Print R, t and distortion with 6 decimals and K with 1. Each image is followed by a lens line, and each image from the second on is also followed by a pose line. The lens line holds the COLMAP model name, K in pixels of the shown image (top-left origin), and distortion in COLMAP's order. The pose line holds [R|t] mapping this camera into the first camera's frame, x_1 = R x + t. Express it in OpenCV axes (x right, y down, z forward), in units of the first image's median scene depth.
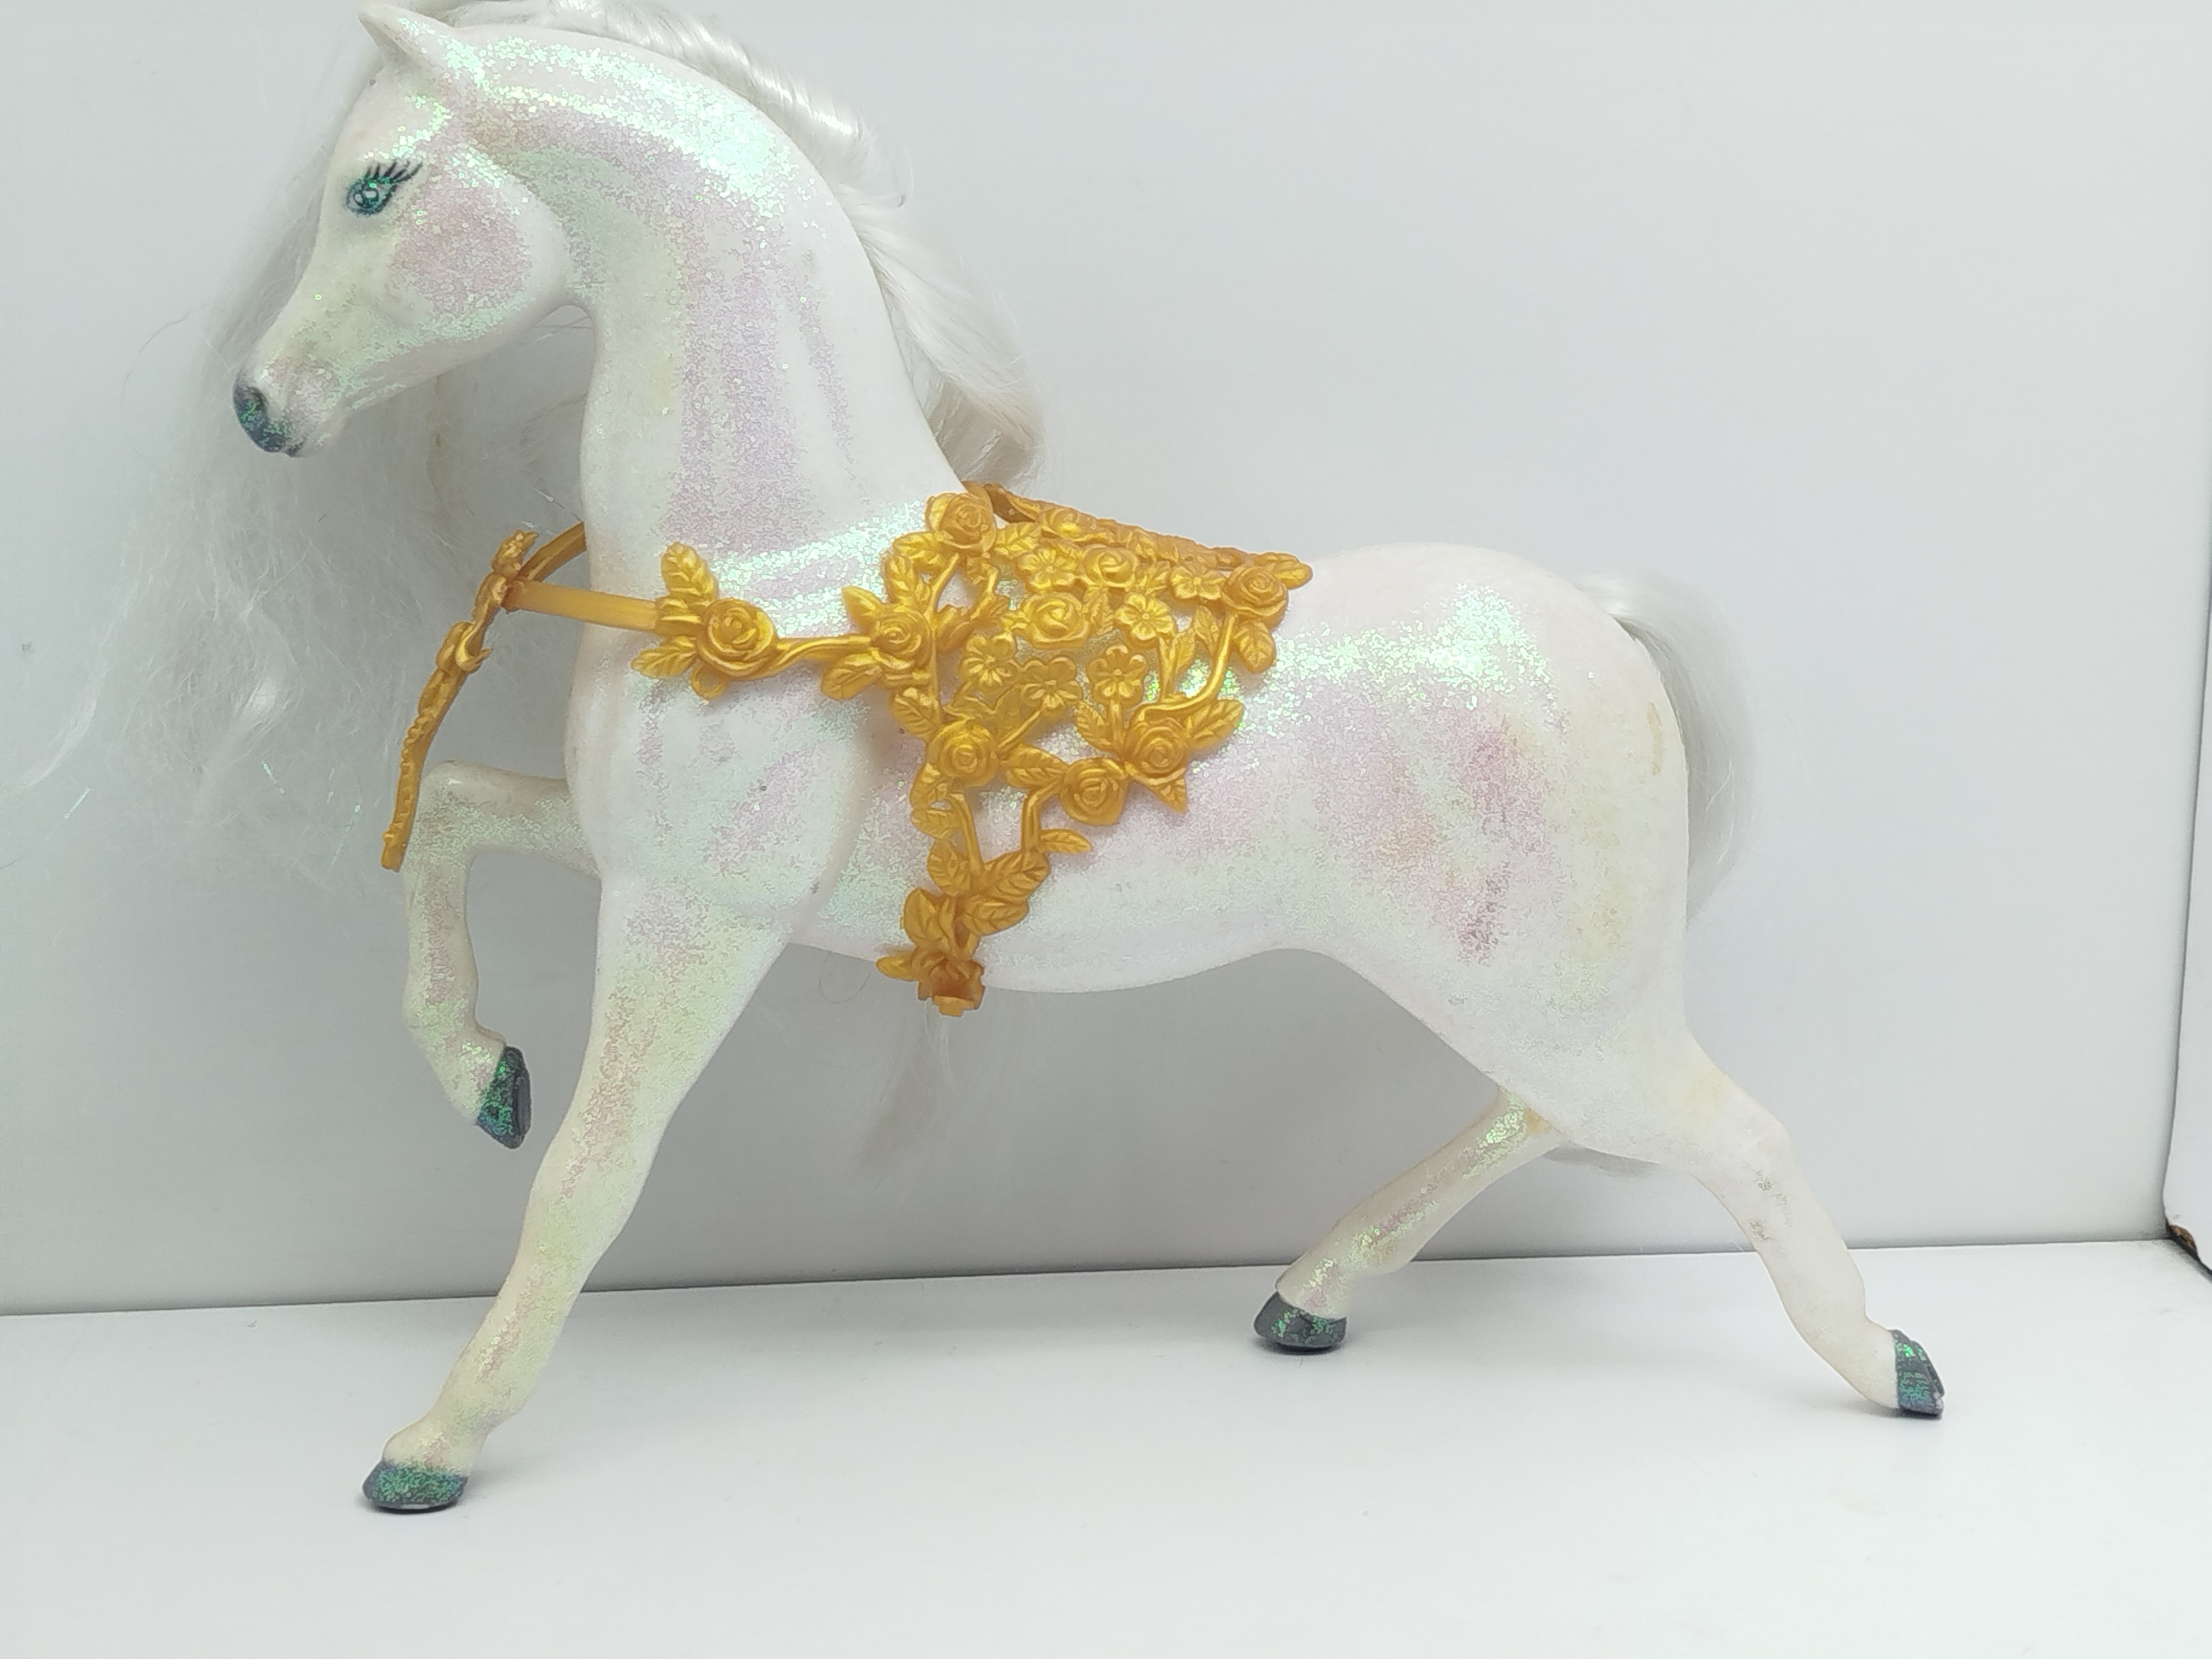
lens RADIAL K [[3387.1, 0, 1090.5], [0, 3387.1, 822.0], [0, 0, 1]] dist [0.189086, 0.000000]
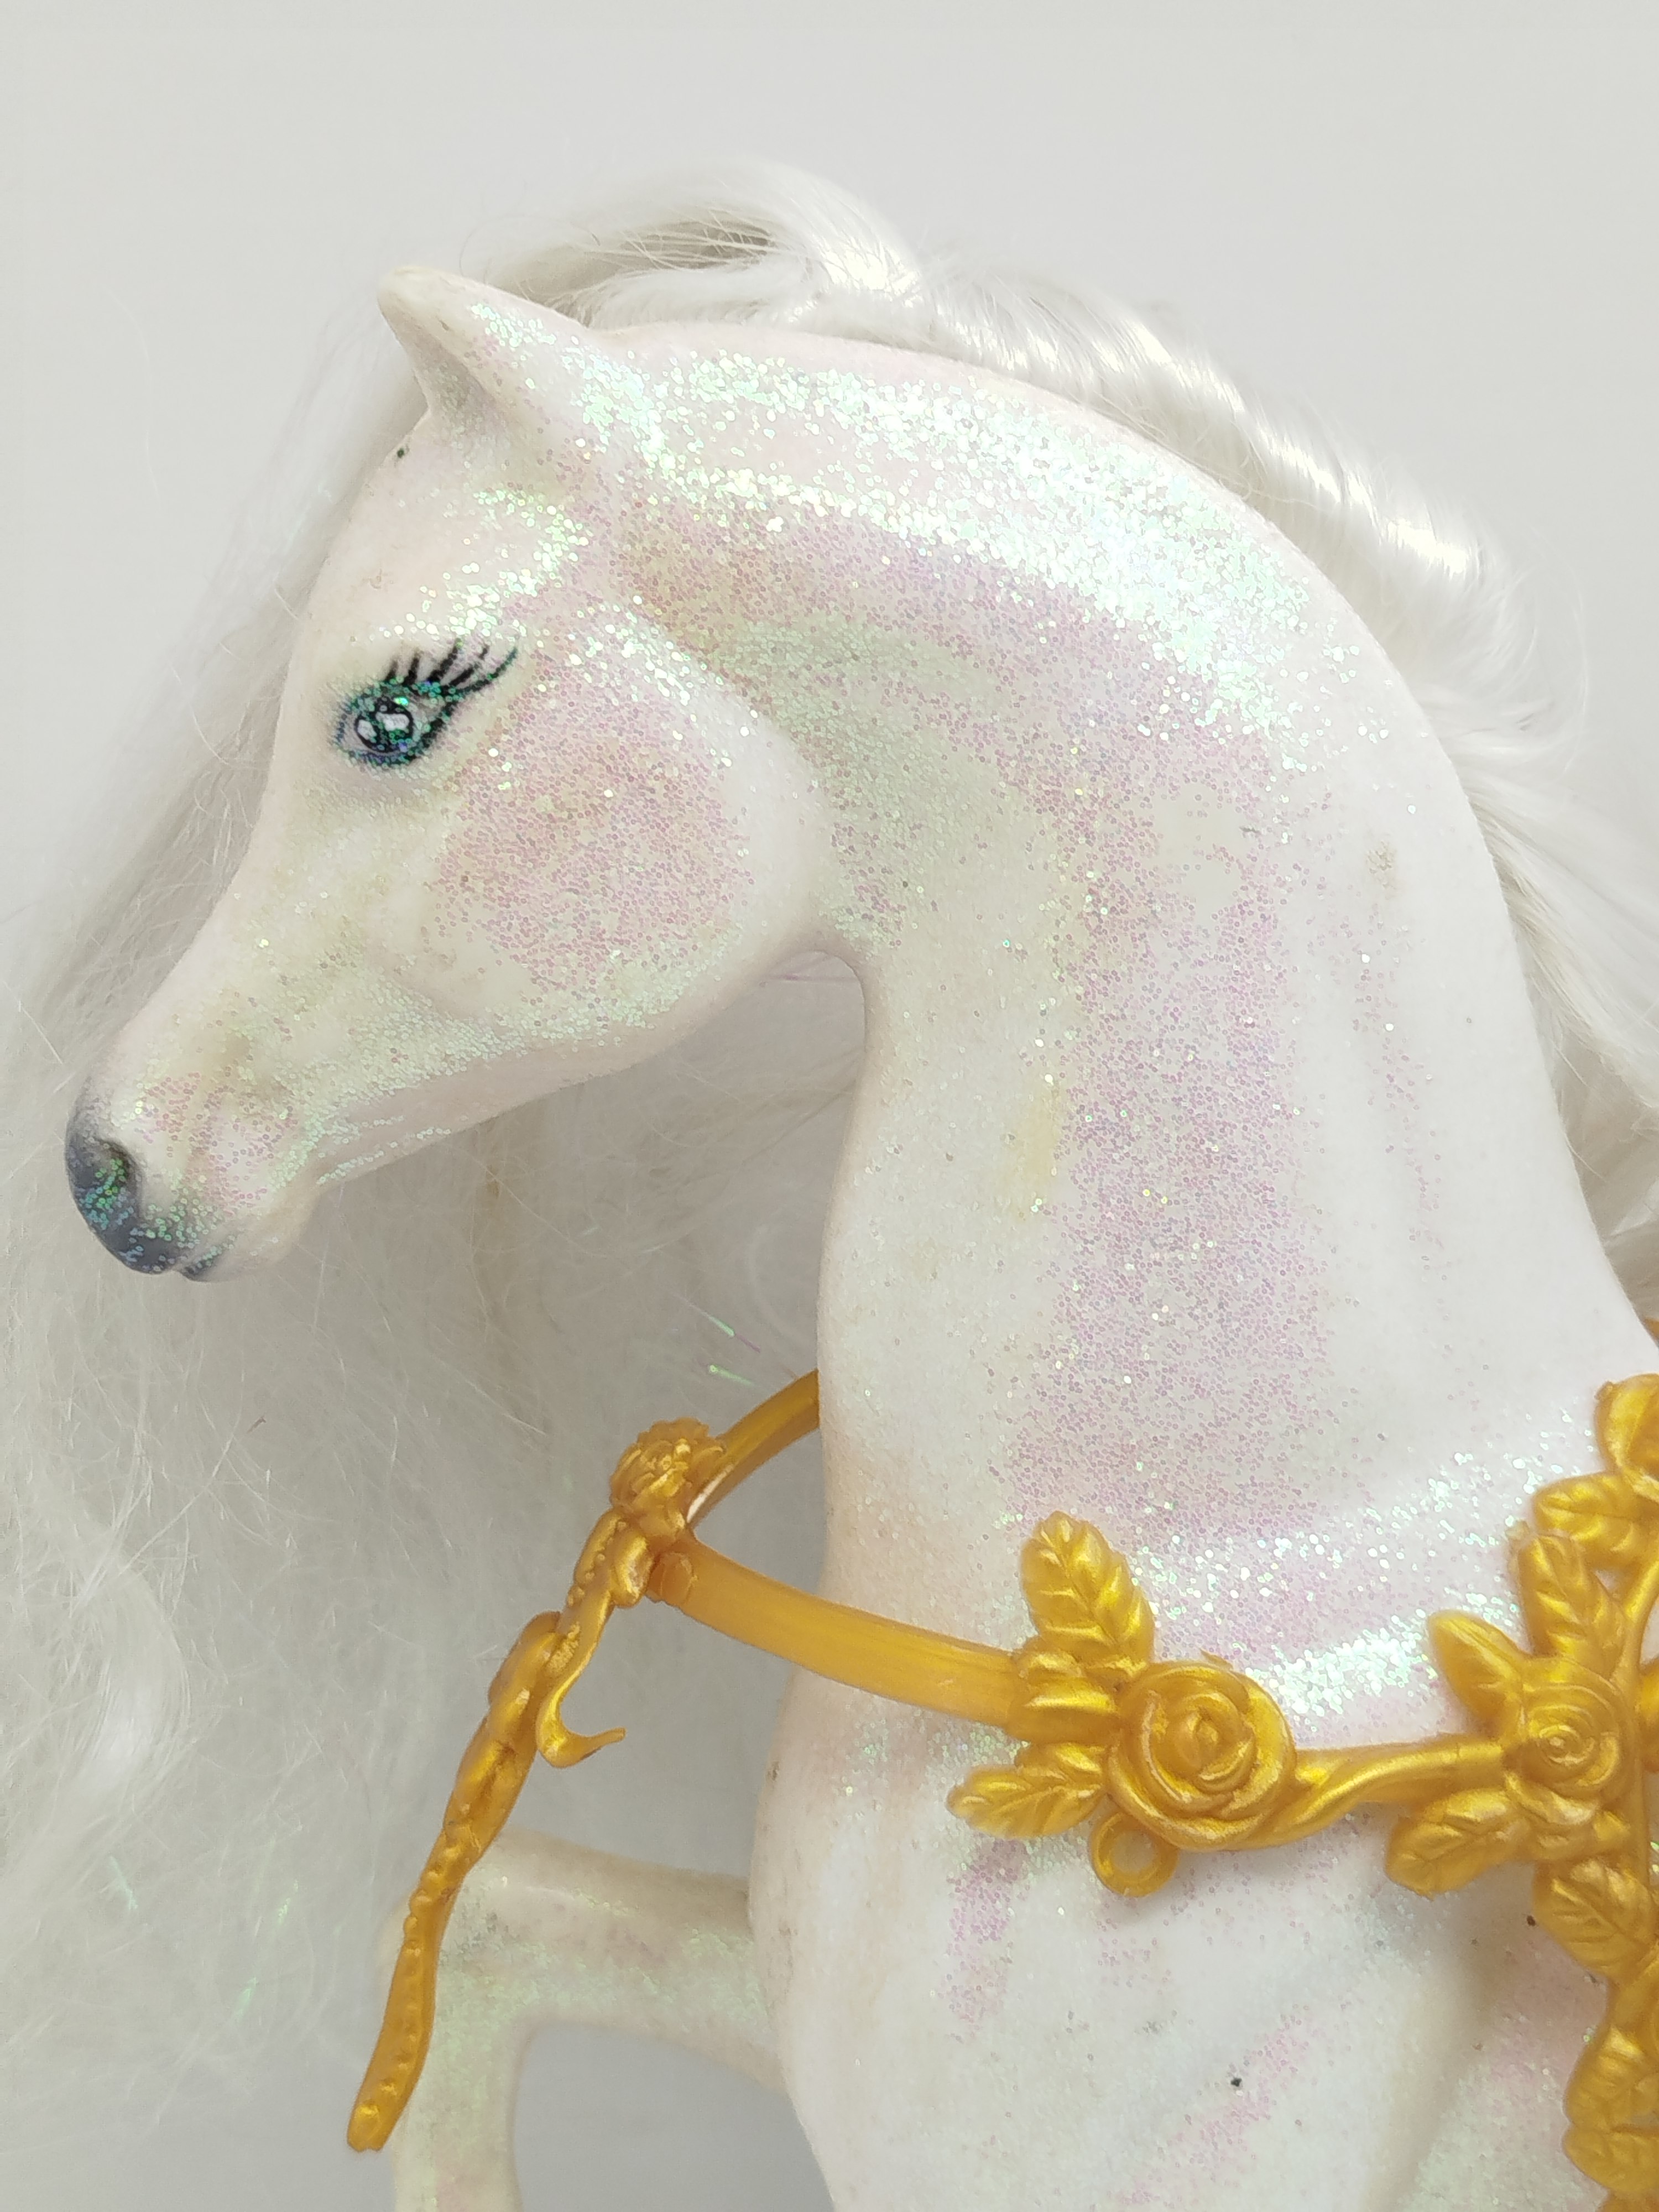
lens RADIAL K [[3387.1, 0, 840.9], [0, 3387.1, 1124.8], [0, 0, 1]] dist [0.189086, 0.000000]
pose [[0.998934, 0.025813, -0.038280, -0.133252], [-0.025394, 0.999613, 0.011374, -0.135178], [0.038559, -0.010390, 0.999202, 0.565172]]
